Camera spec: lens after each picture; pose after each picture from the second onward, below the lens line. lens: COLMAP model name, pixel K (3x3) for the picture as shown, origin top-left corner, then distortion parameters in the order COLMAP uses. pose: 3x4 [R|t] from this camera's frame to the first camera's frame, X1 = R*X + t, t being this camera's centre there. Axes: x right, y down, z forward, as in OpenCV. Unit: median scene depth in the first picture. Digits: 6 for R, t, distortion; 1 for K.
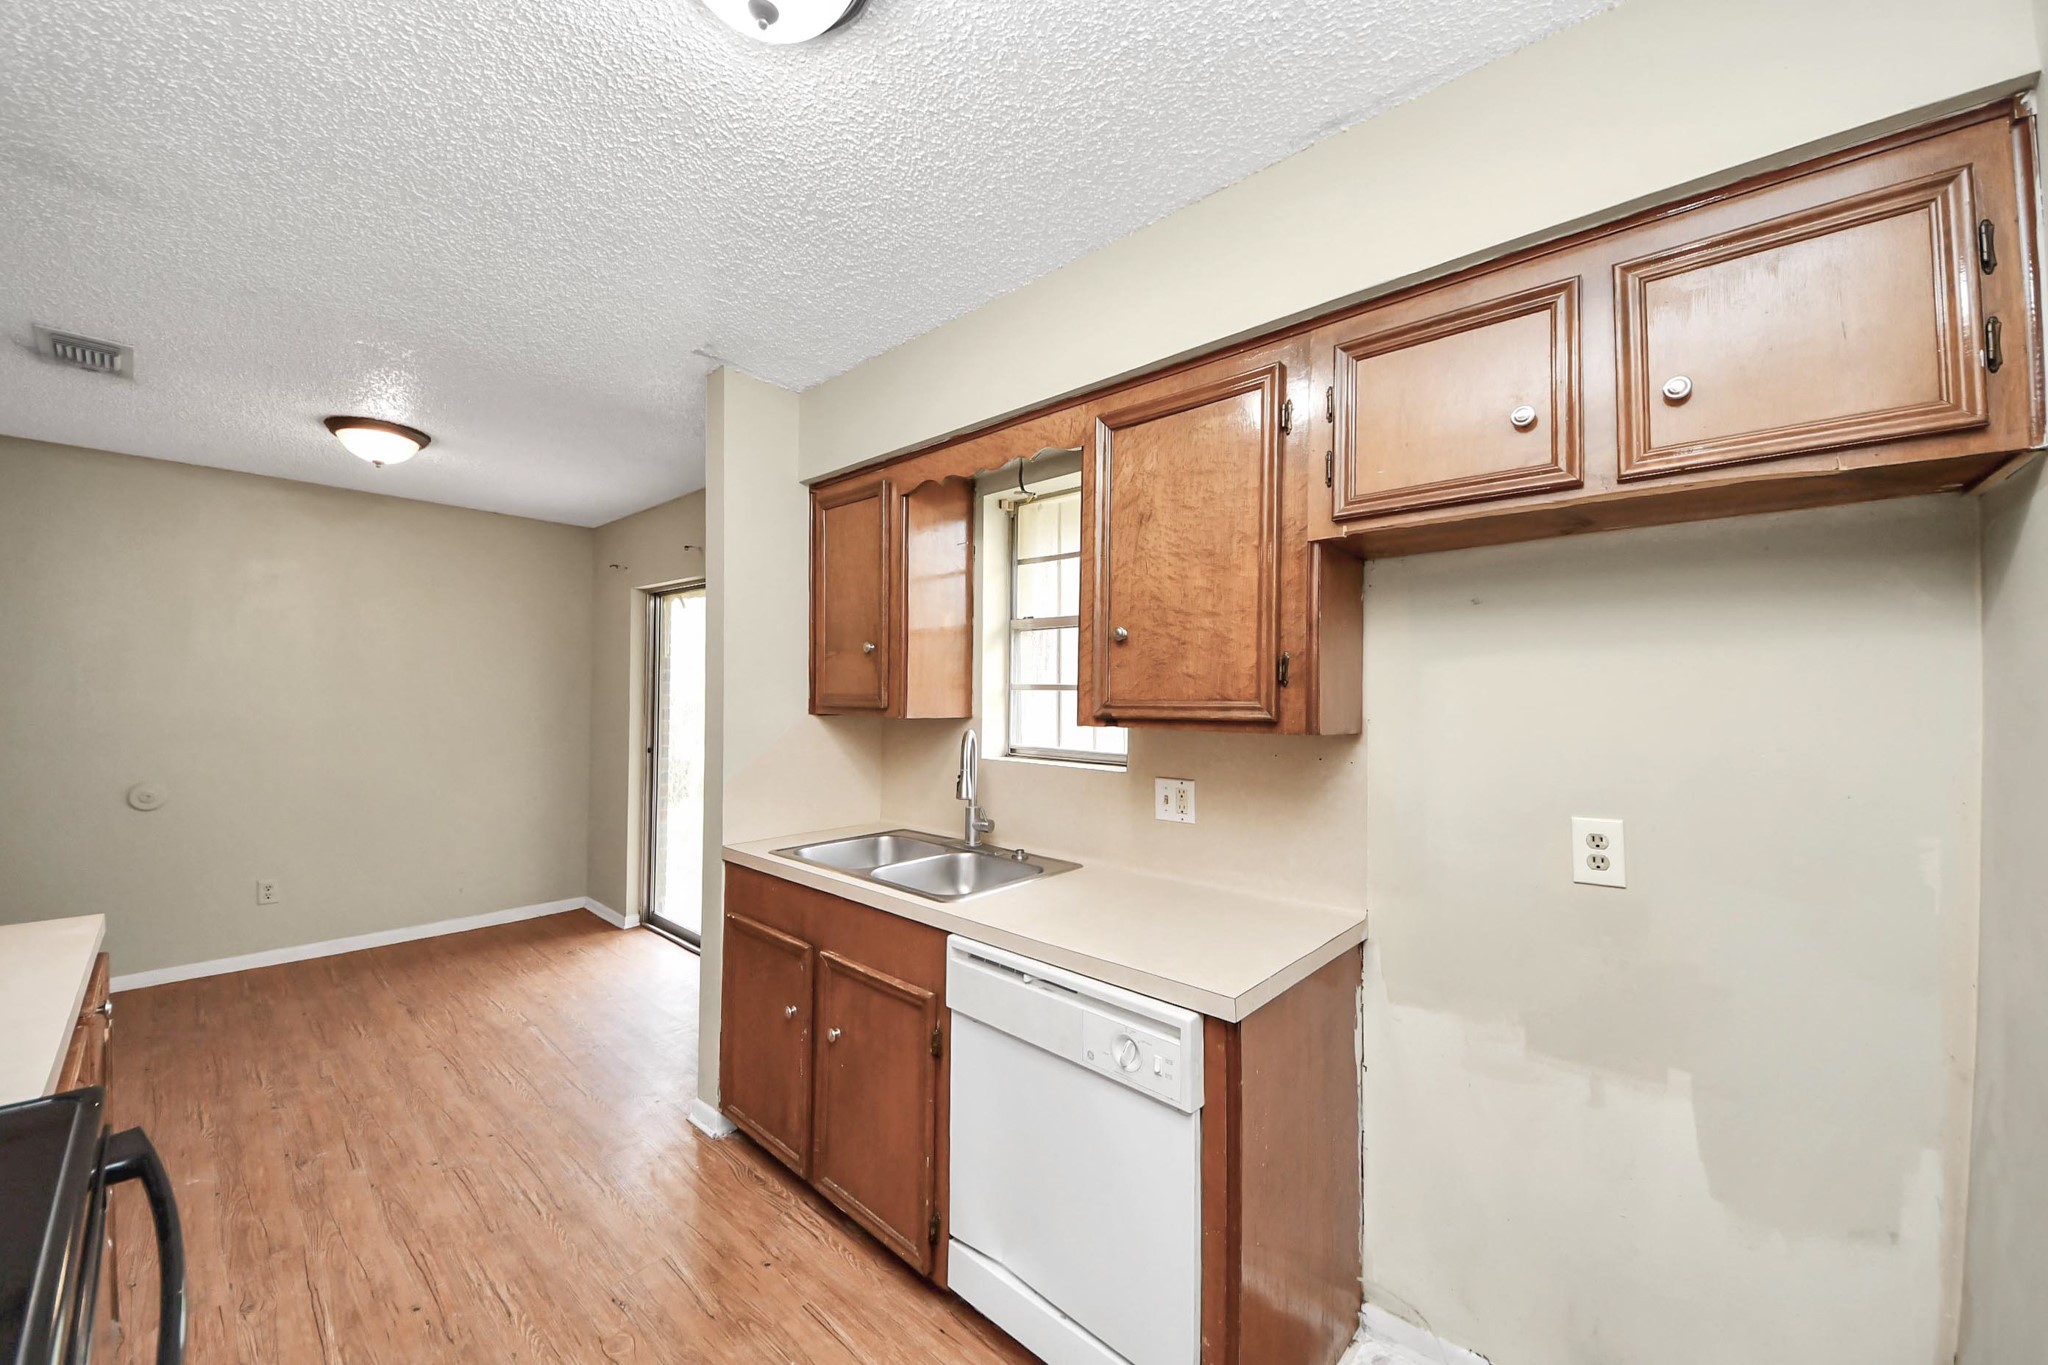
lens RADIAL K [[741.8, 0, 1028.1], [0, 741.8, 703.3], [0, 0, 1]] dist [0.023396, -0.018991]
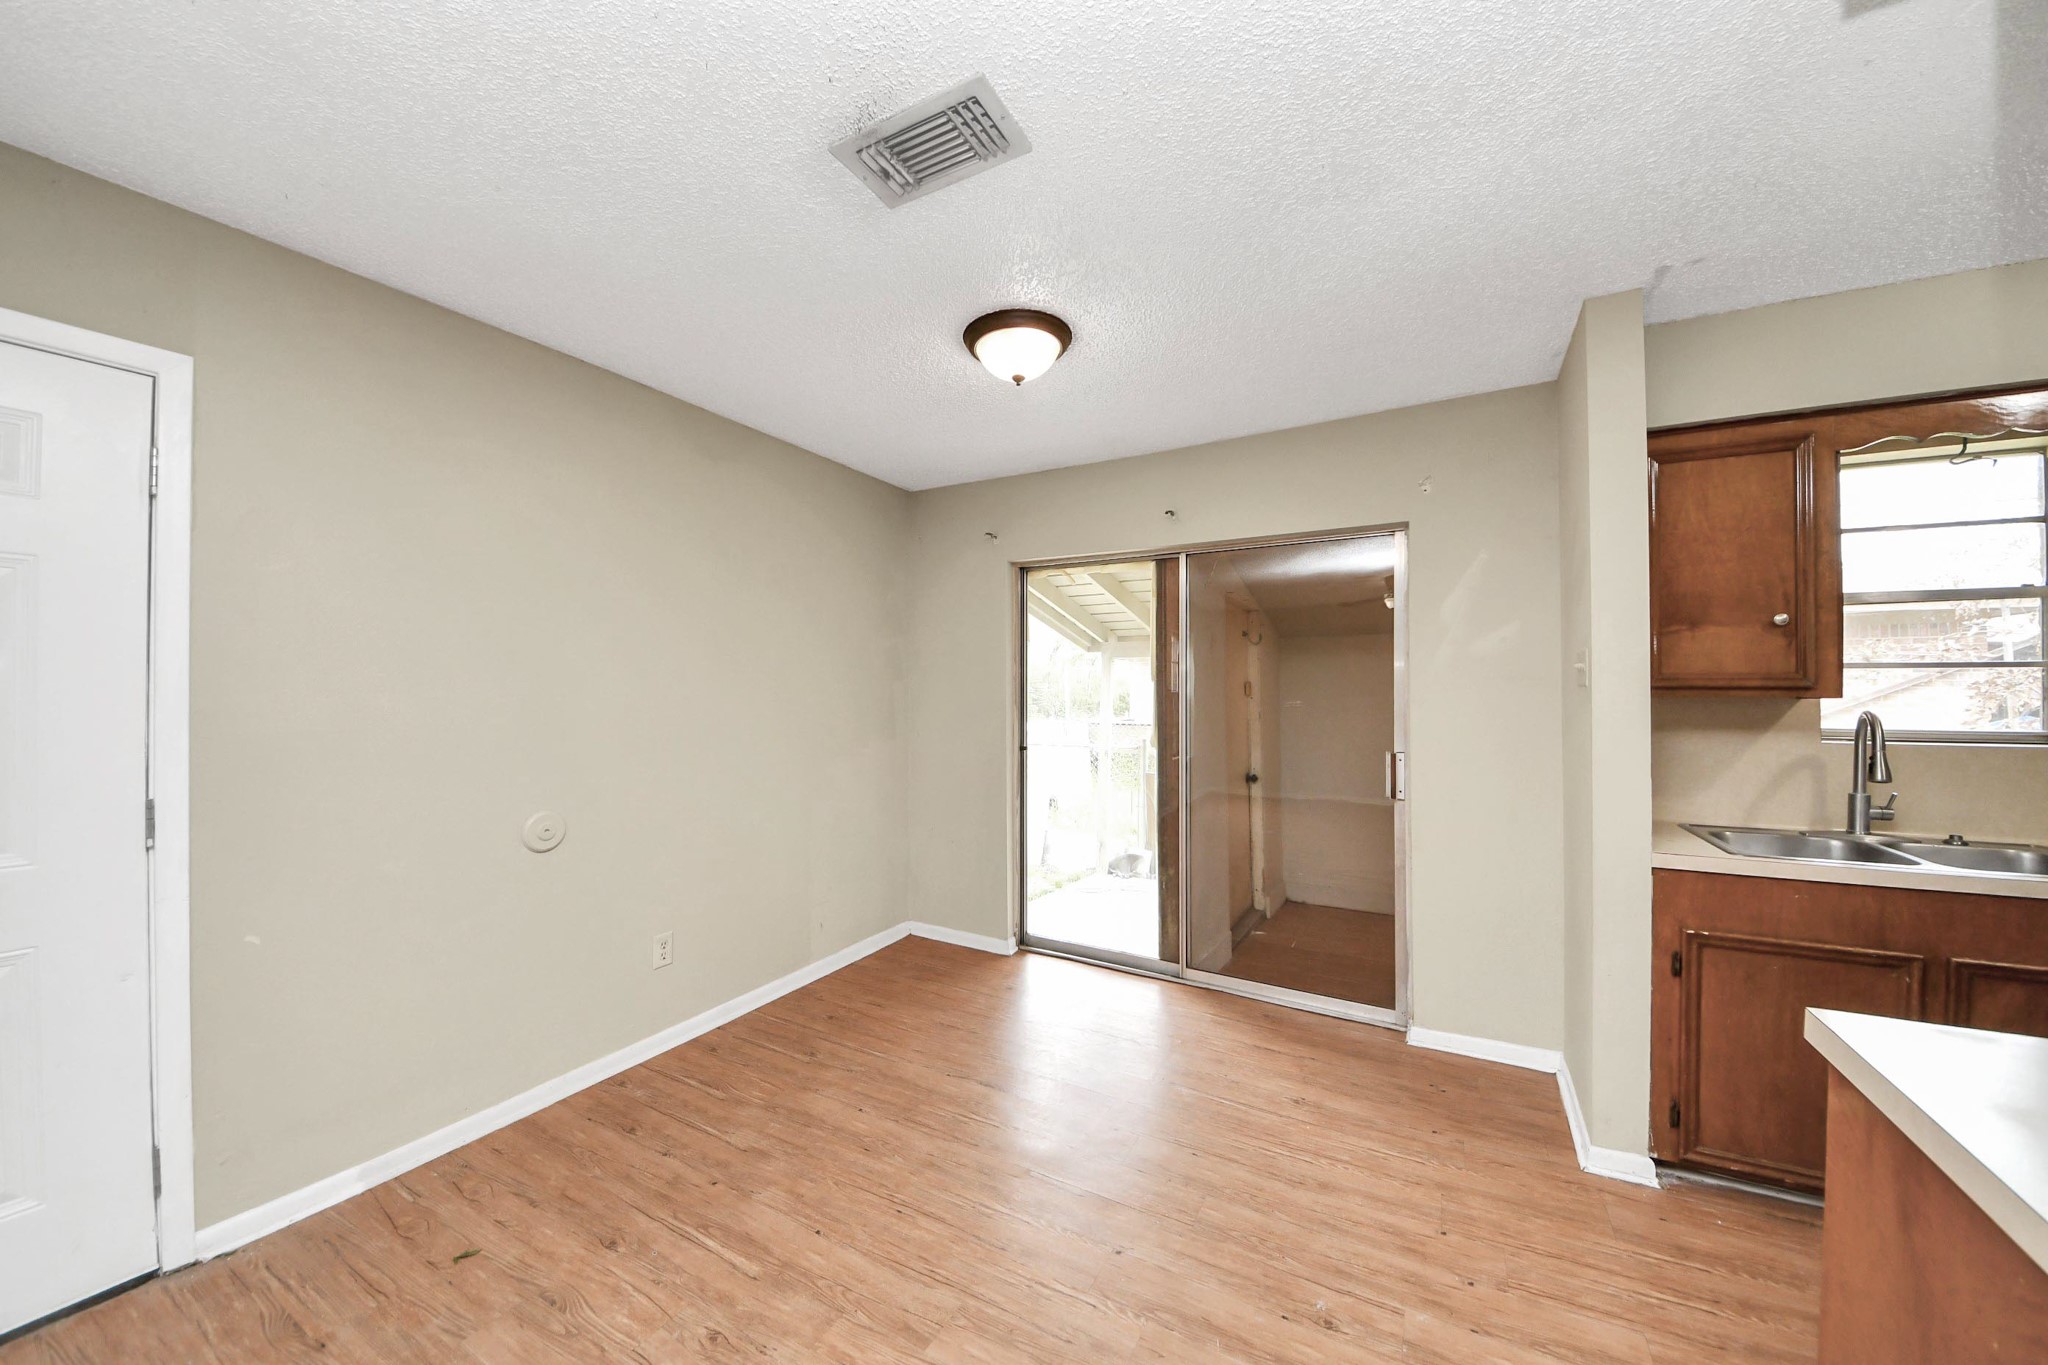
lens RADIAL K [[734.3, 0, 1004.7], [0, 734.3, 683.7], [0, 0, 1]] dist [0.022435, -0.017833]
pose [[0.979236, -0.012113, 0.202363, -1.812553], [0.014594, 0.999835, -0.010775, -0.003354], [-0.202200, 0.013505, 0.979251, 0.434962]]
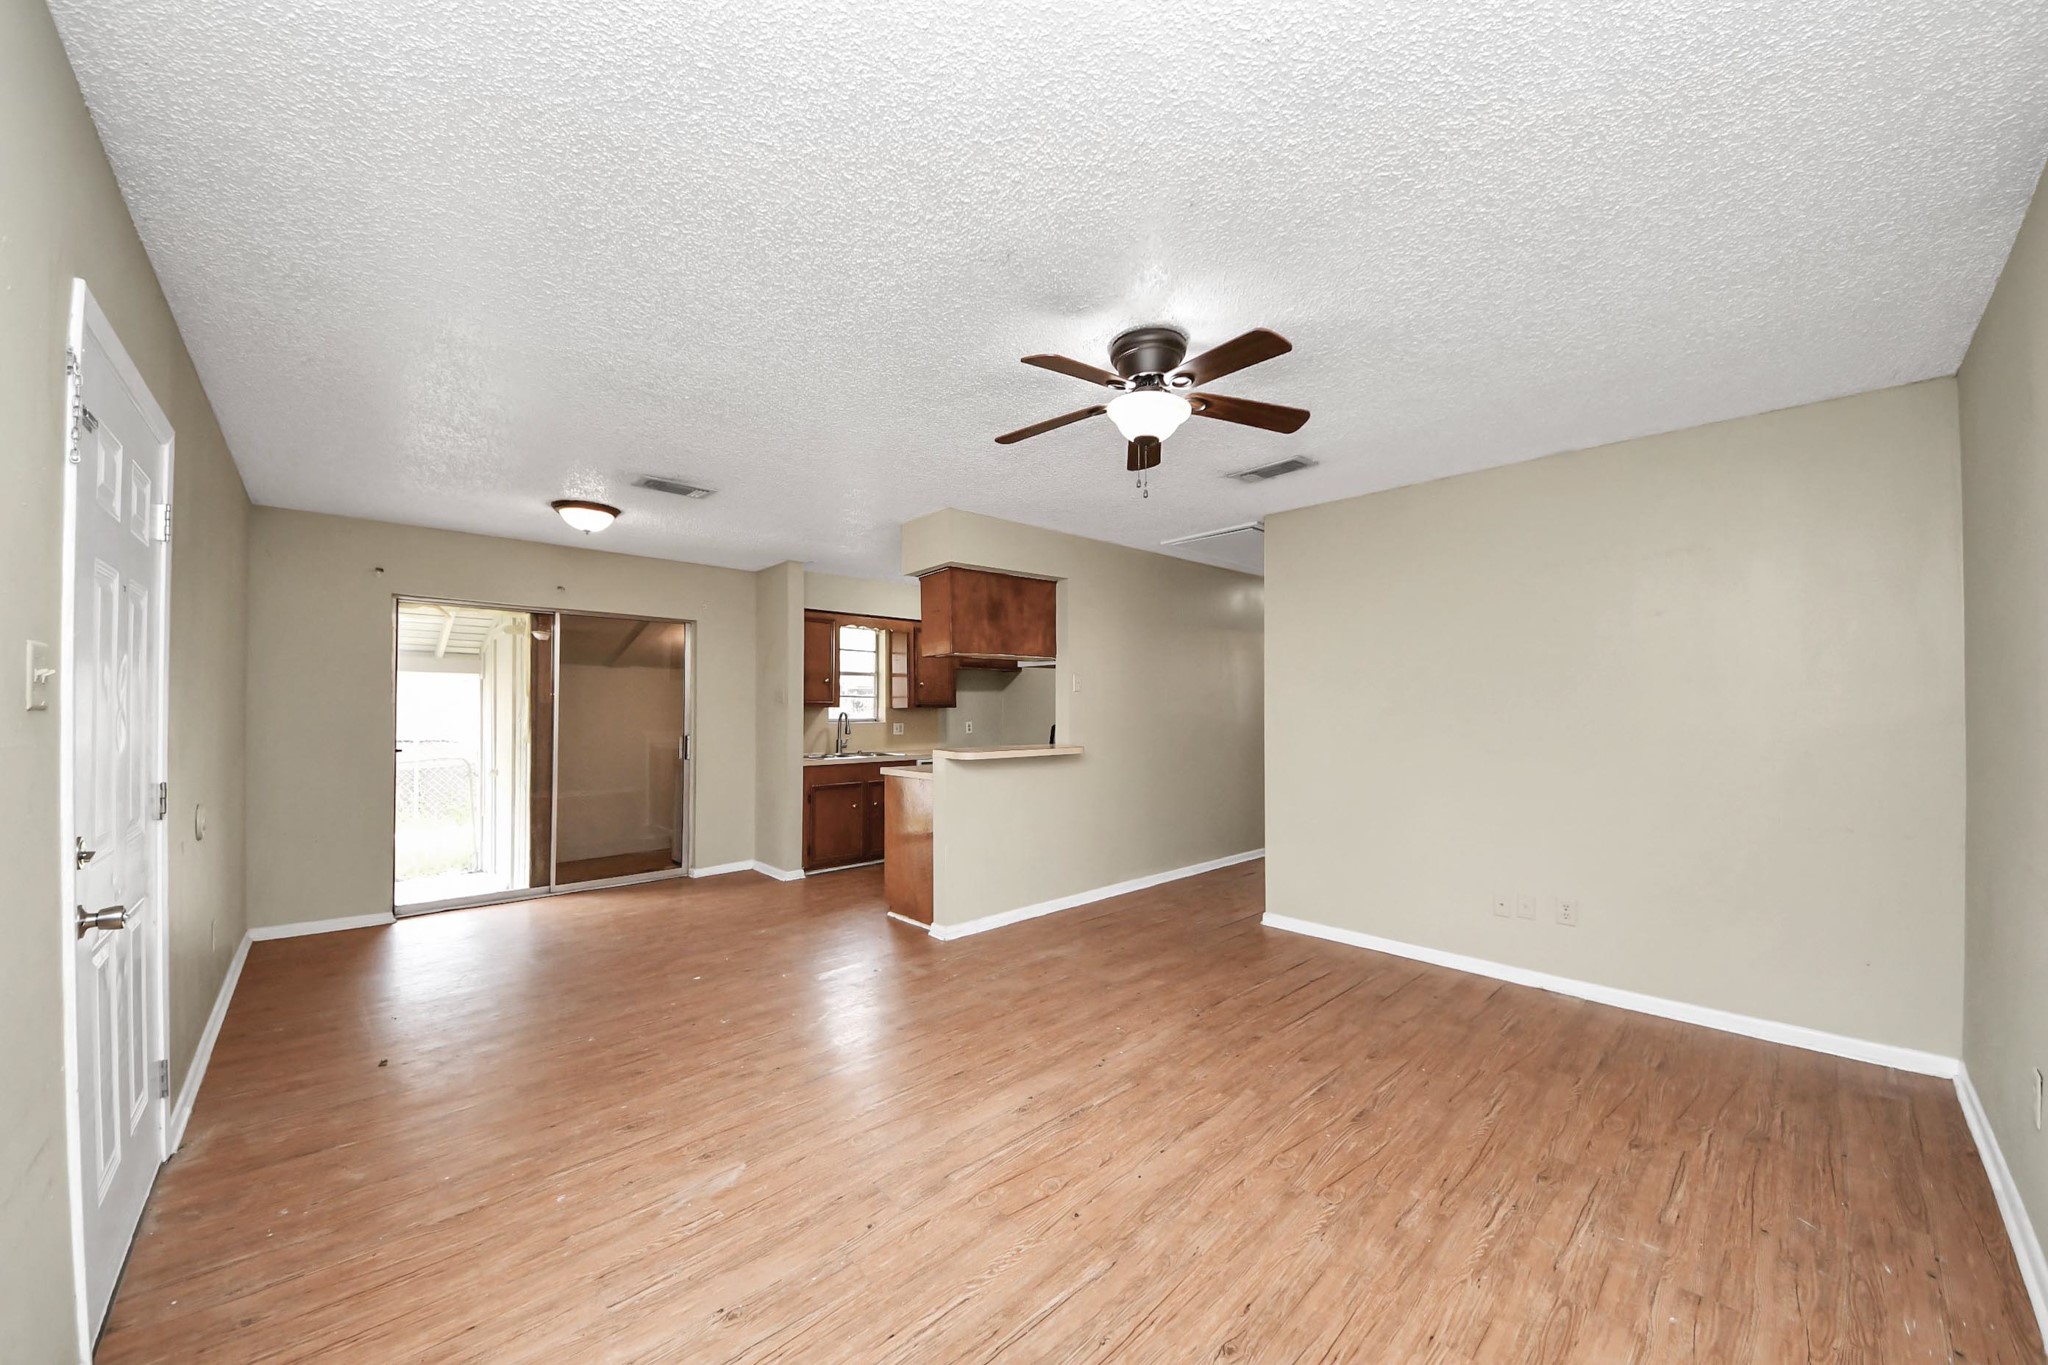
lens RADIAL K [[741.8, 0, 1028.1], [0, 741.8, 703.3], [0, 0, 1]] dist [0.023396, -0.018991]
pose [[0.097036, -0.008854, 0.995241, -3.849500], [0.001827, 0.999960, 0.008718, -0.023113], [-0.995279, 0.000972, 0.097049, 0.035264]]
